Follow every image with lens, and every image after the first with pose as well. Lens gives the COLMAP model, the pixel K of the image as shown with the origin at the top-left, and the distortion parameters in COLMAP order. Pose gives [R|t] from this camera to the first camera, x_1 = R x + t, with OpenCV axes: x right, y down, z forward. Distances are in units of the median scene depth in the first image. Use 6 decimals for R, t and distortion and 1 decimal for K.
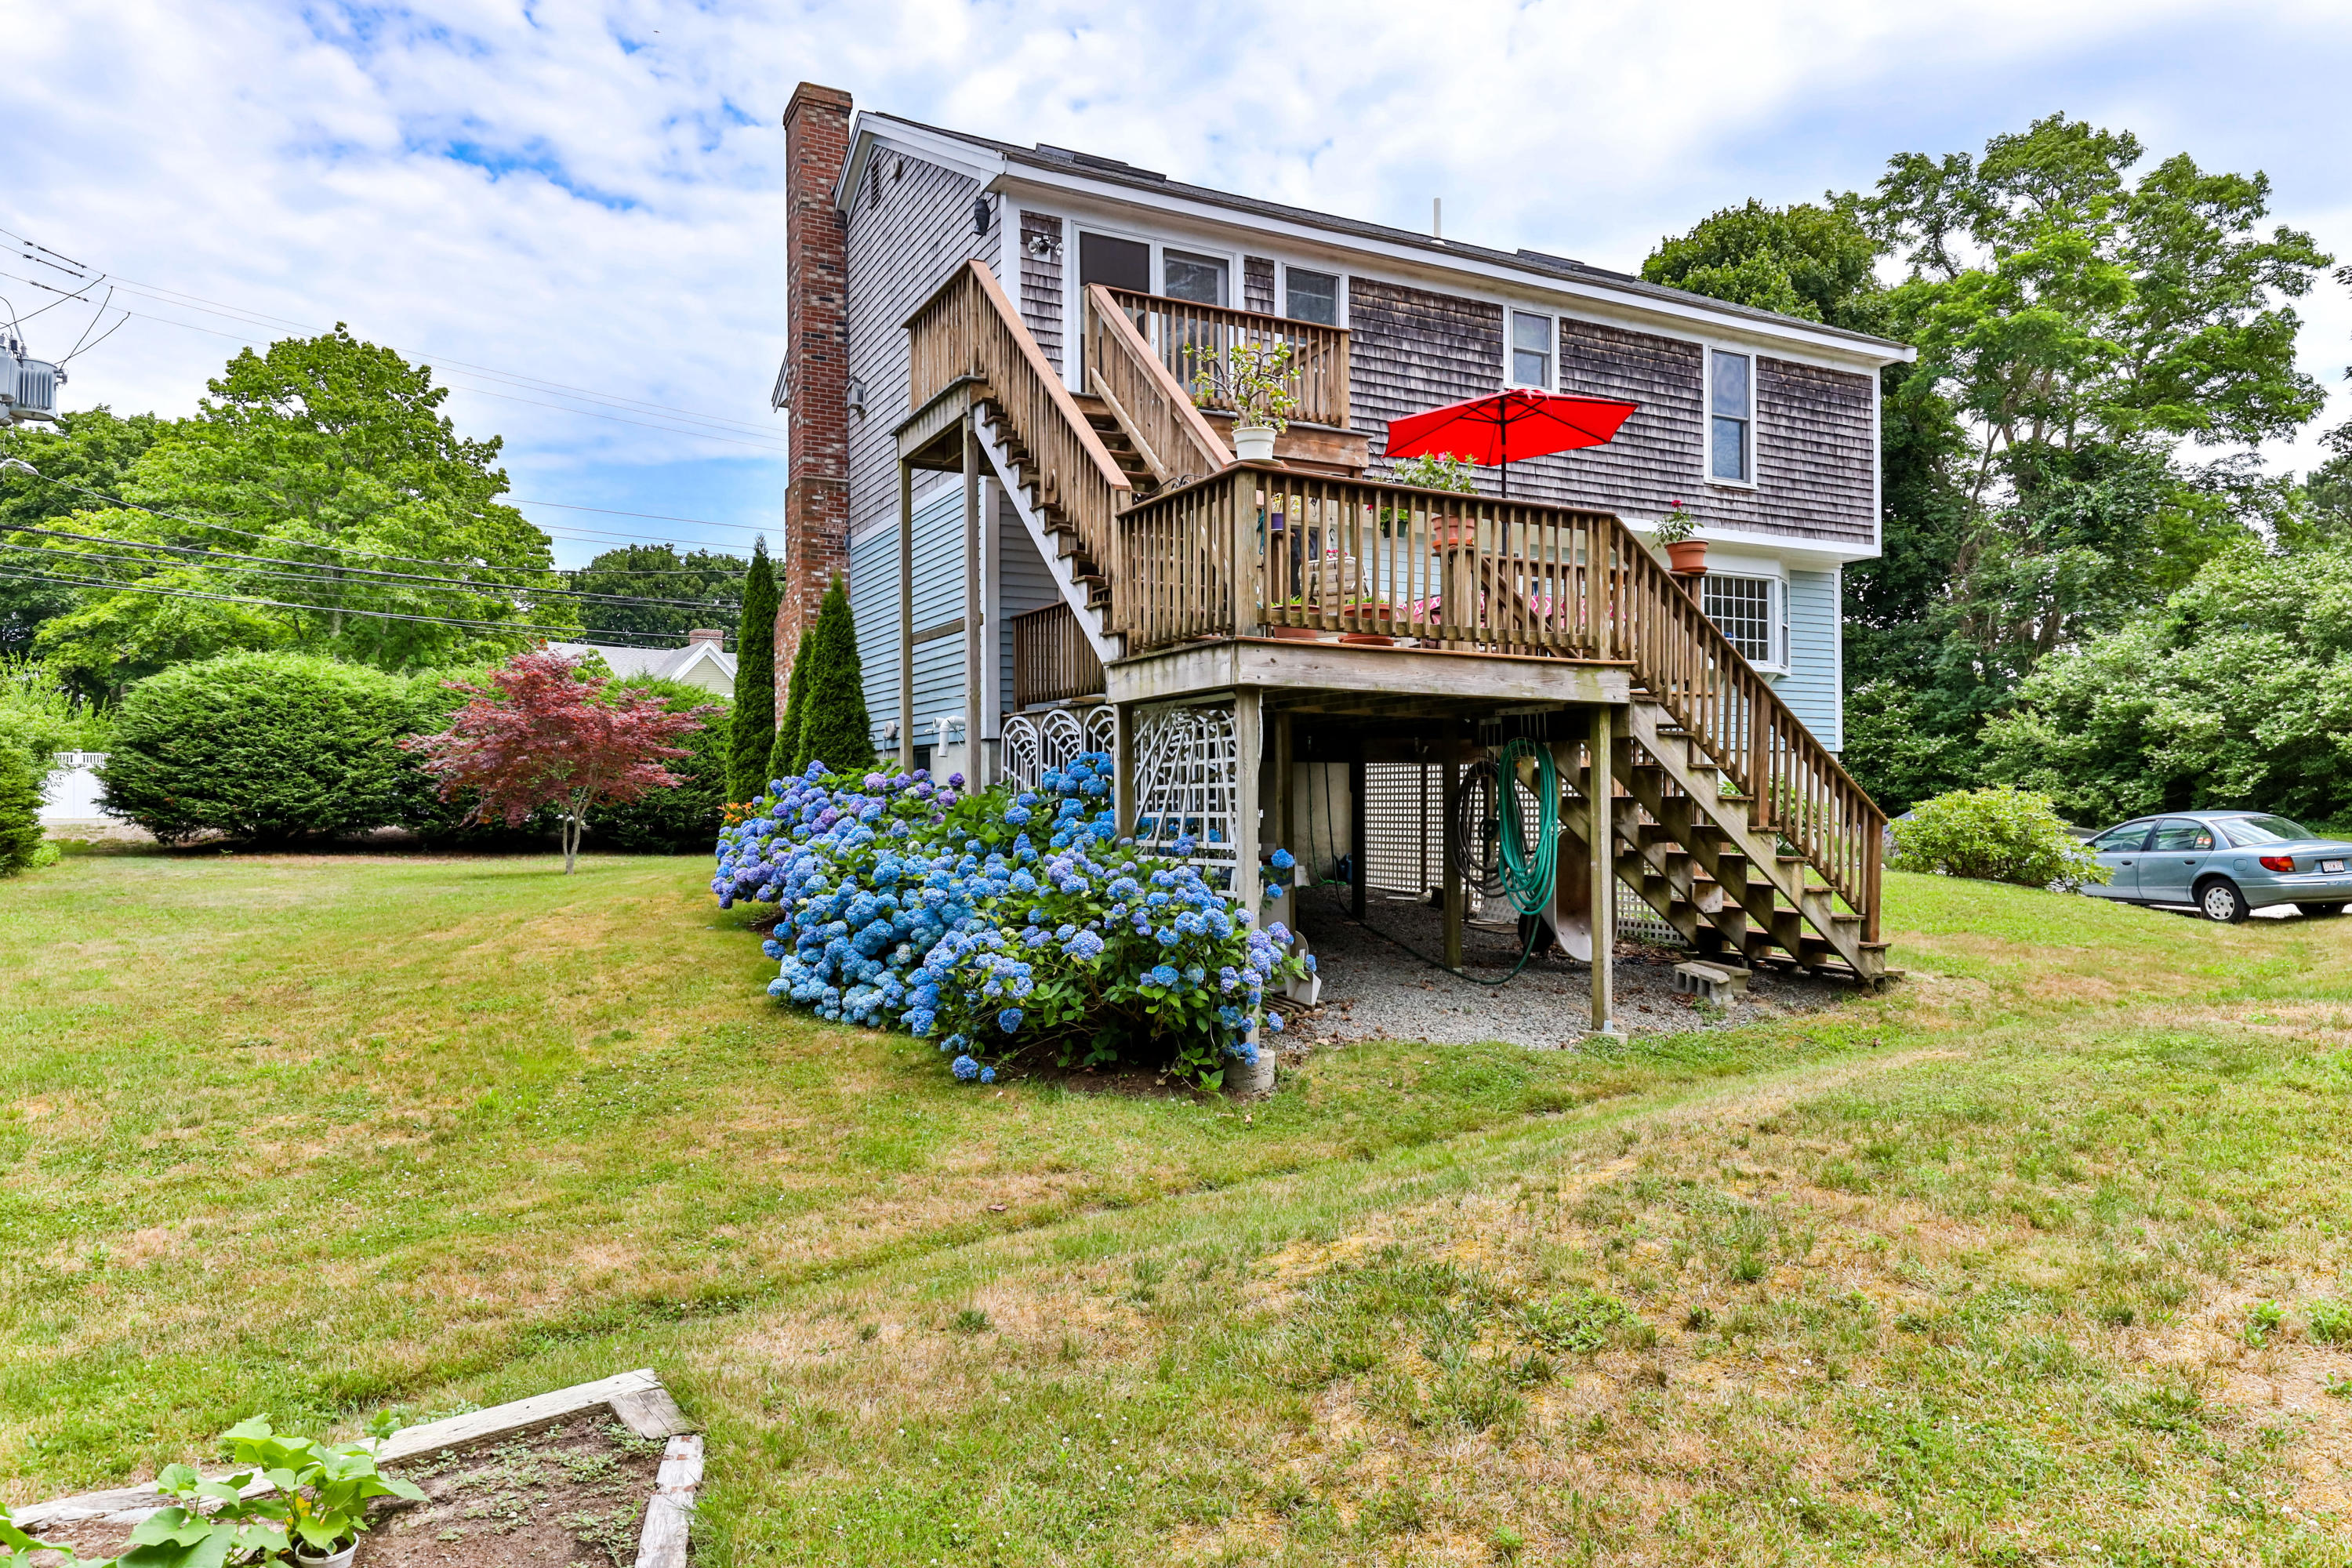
lens RADIAL K [[1449.1, 0, 1174.7], [0, 1449.1, 783.4], [0, 0, 1]] dist [0.000576, 0.001238]
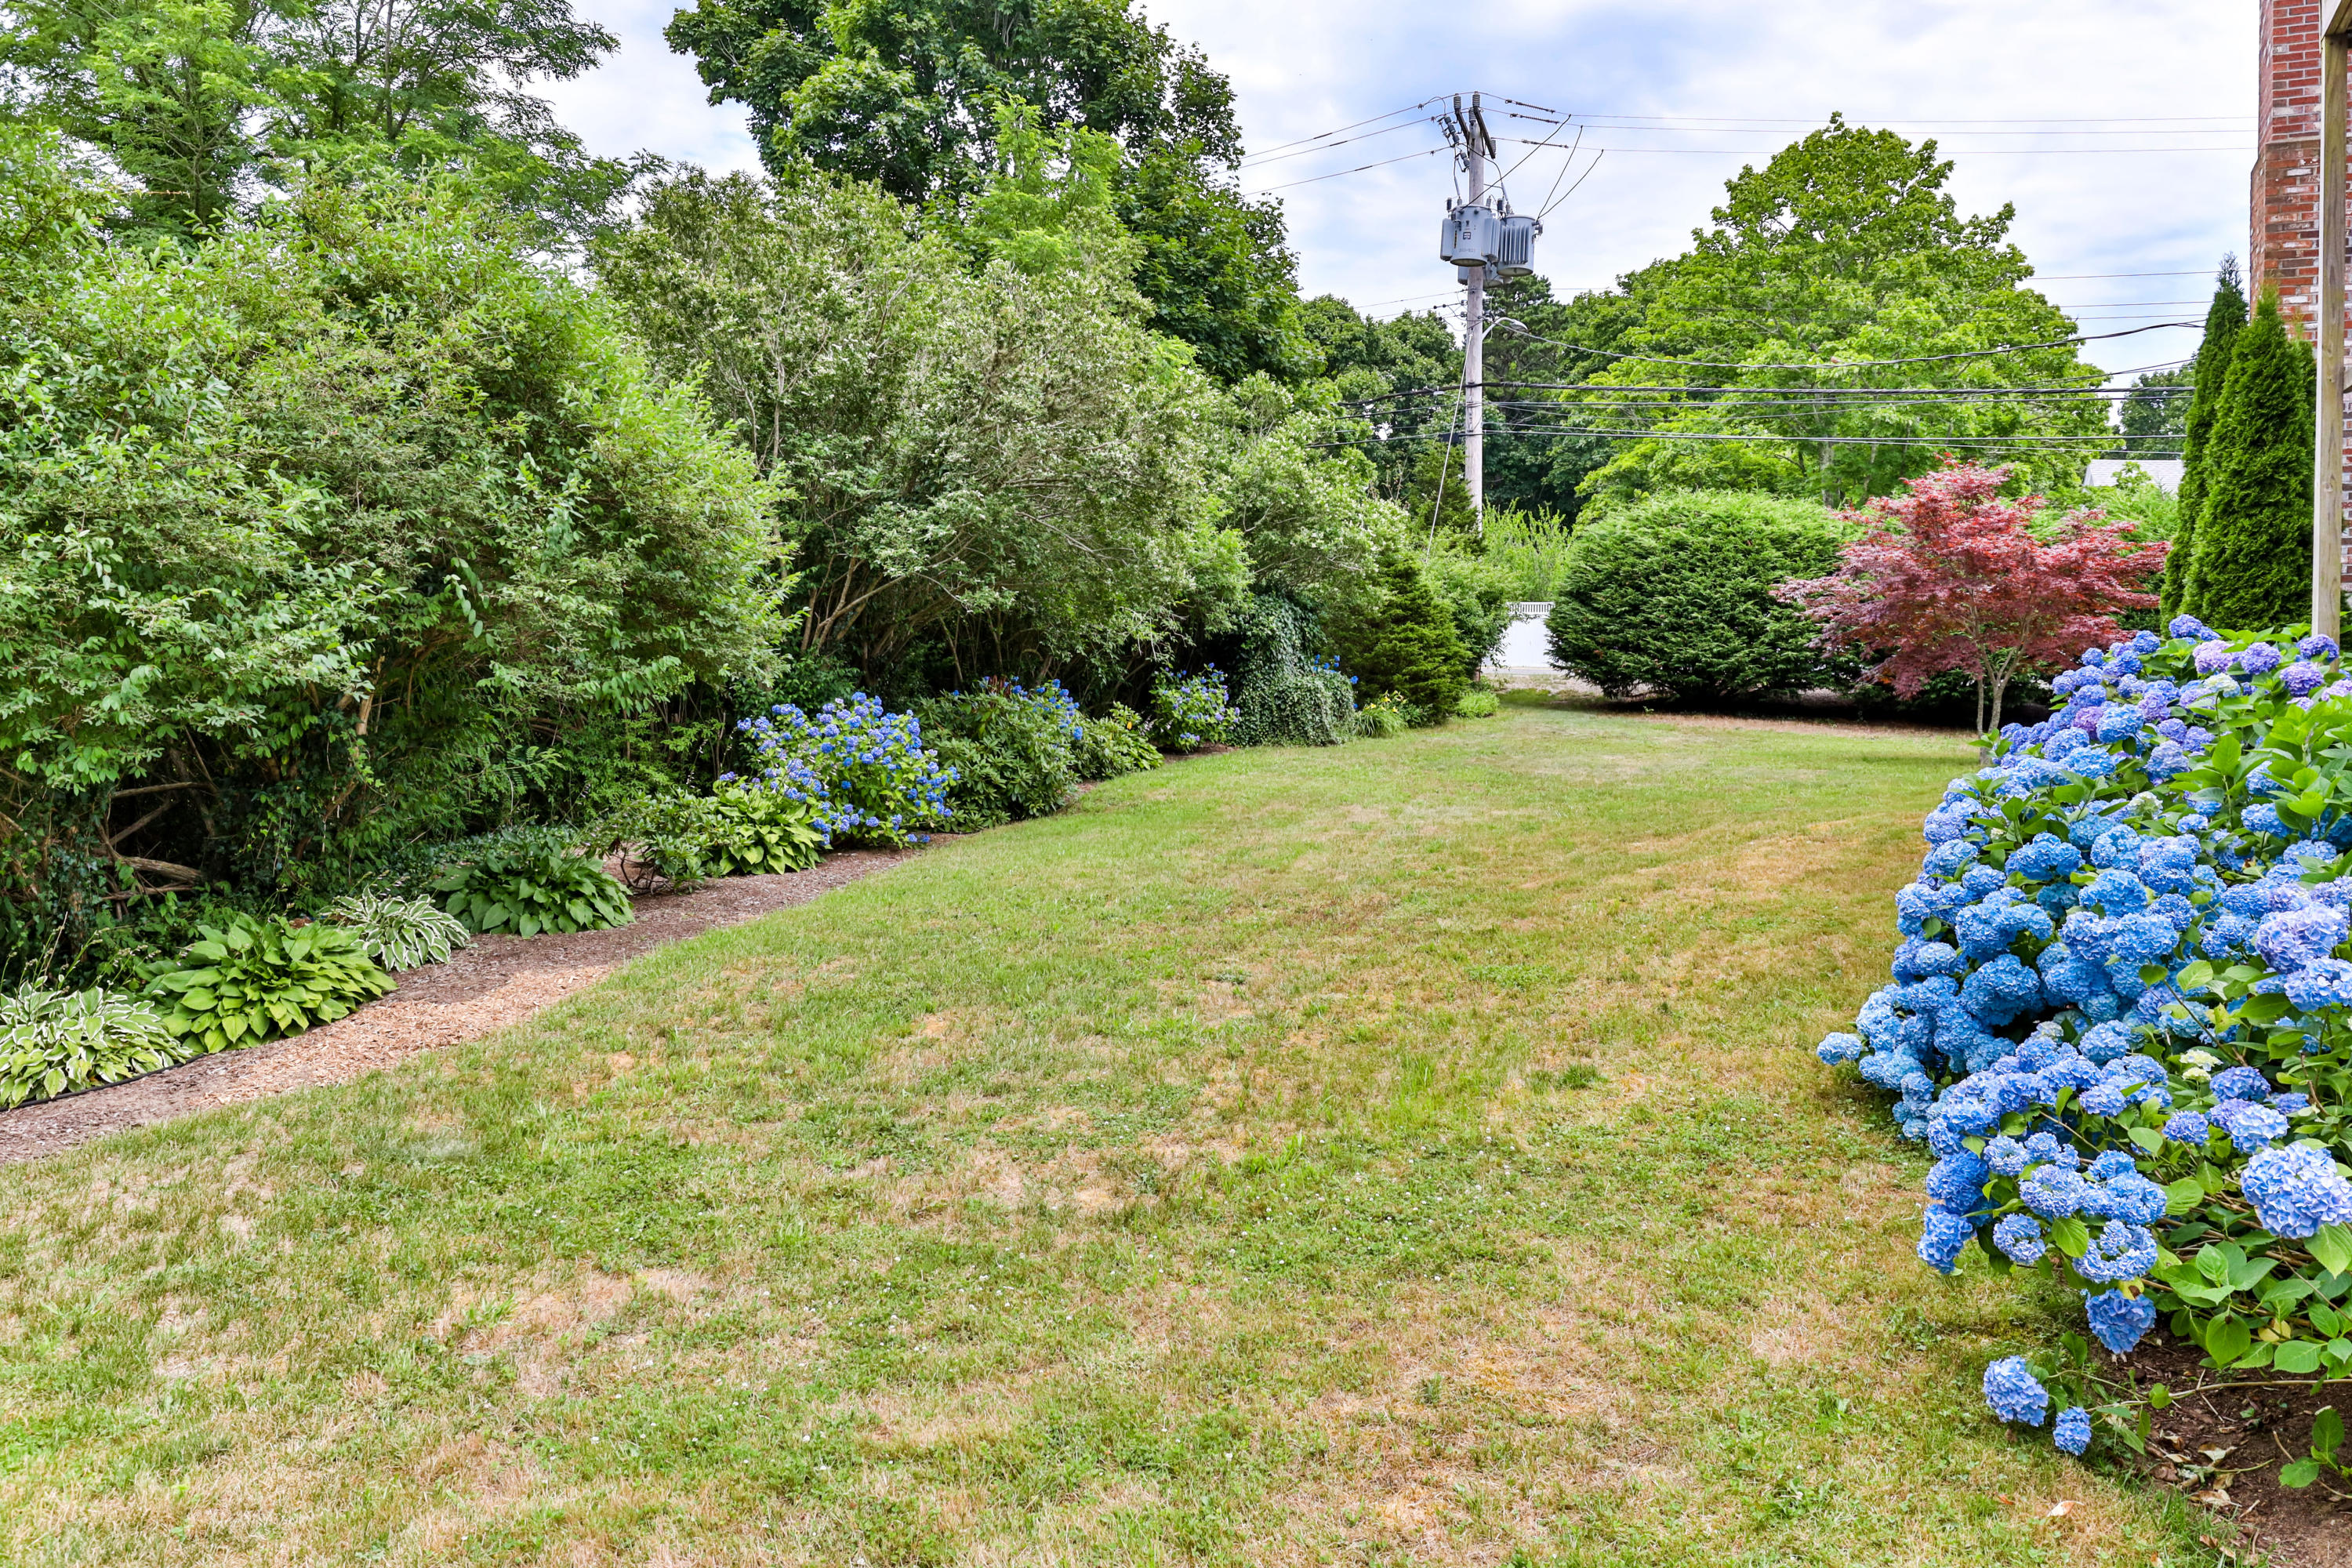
lens RADIAL K [[1668.3, 0, 1197.5], [0, 1668.3, 623.9], [0, 0, 1]] dist [0.028693, -0.007976]
pose [[0.597213, 0.005536, -0.802064, 0.024495], [-0.010045, 0.999949, -0.000577, -0.003955], [0.802020, 0.008402, 0.597238, 0.136351]]
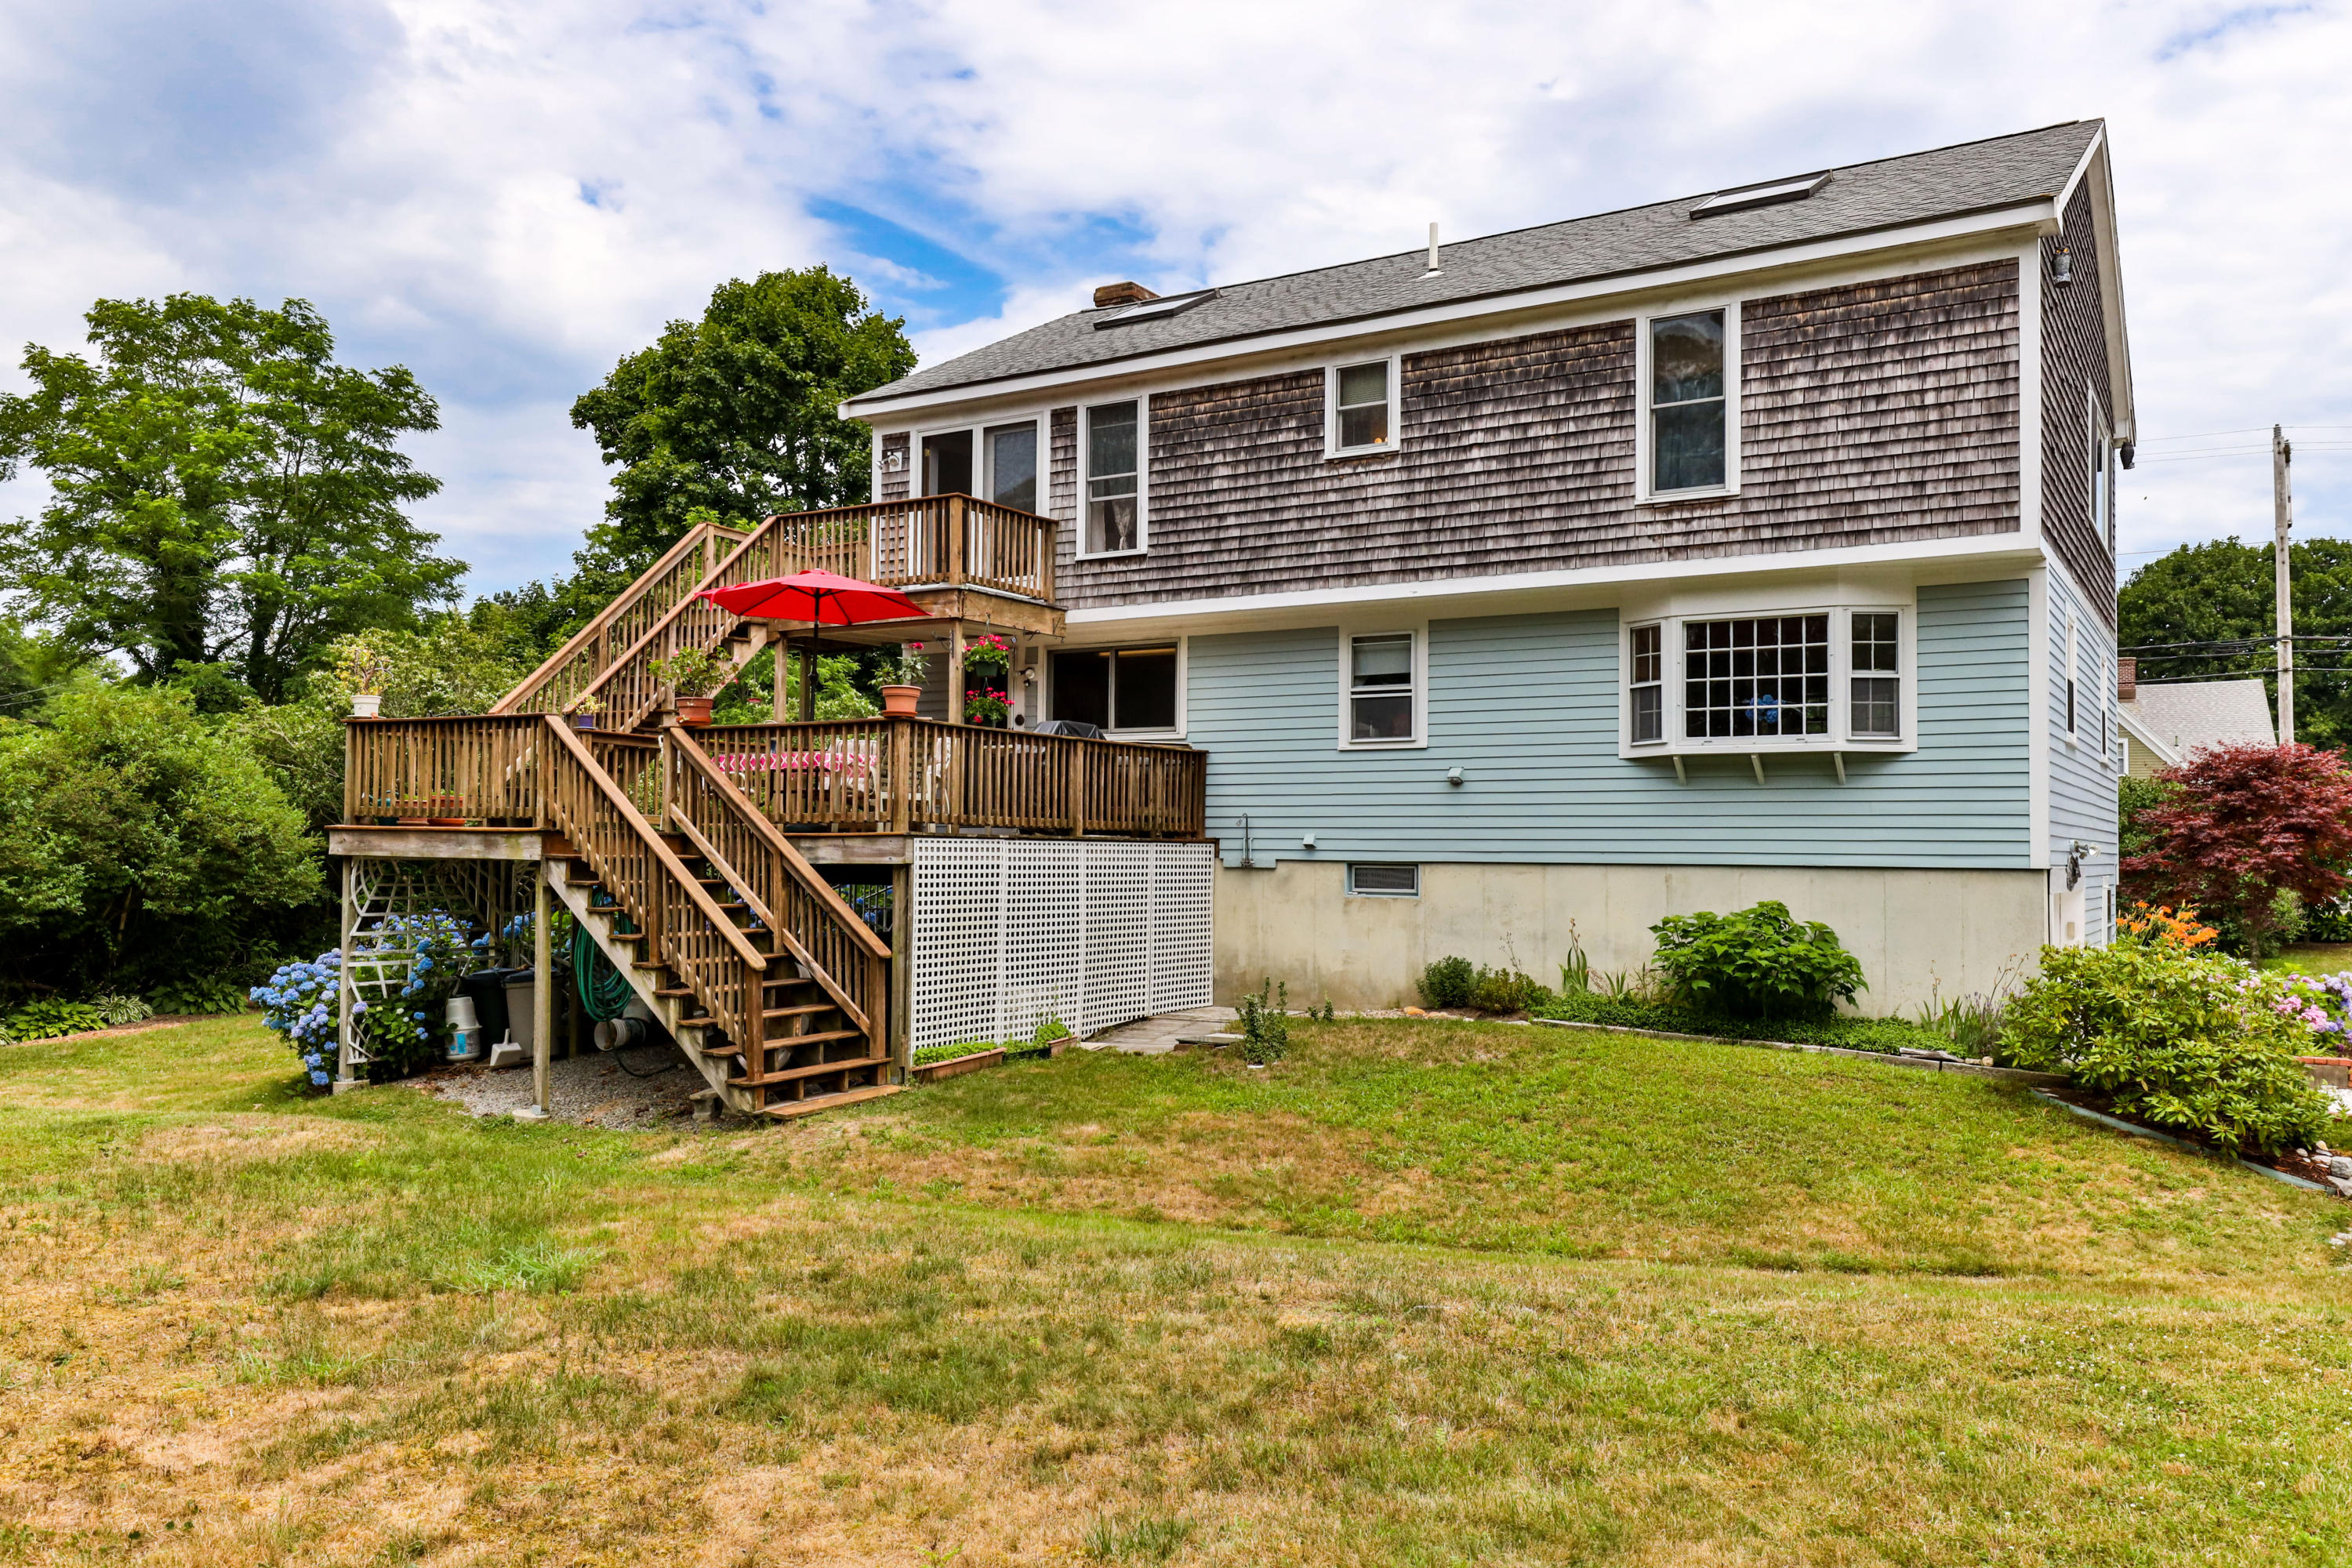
lens RADIAL K [[1693.3, 0, 1179.6], [0, 1693.3, 785.9], [0, 0, 1]] dist [-0.005171, 0.004502]
pose [[0.524717, -0.025475, -0.850895, 0.567527], [0.001072, 0.999571, -0.029266, -0.023077], [0.851276, 0.014444, 0.524520, 0.205979]]
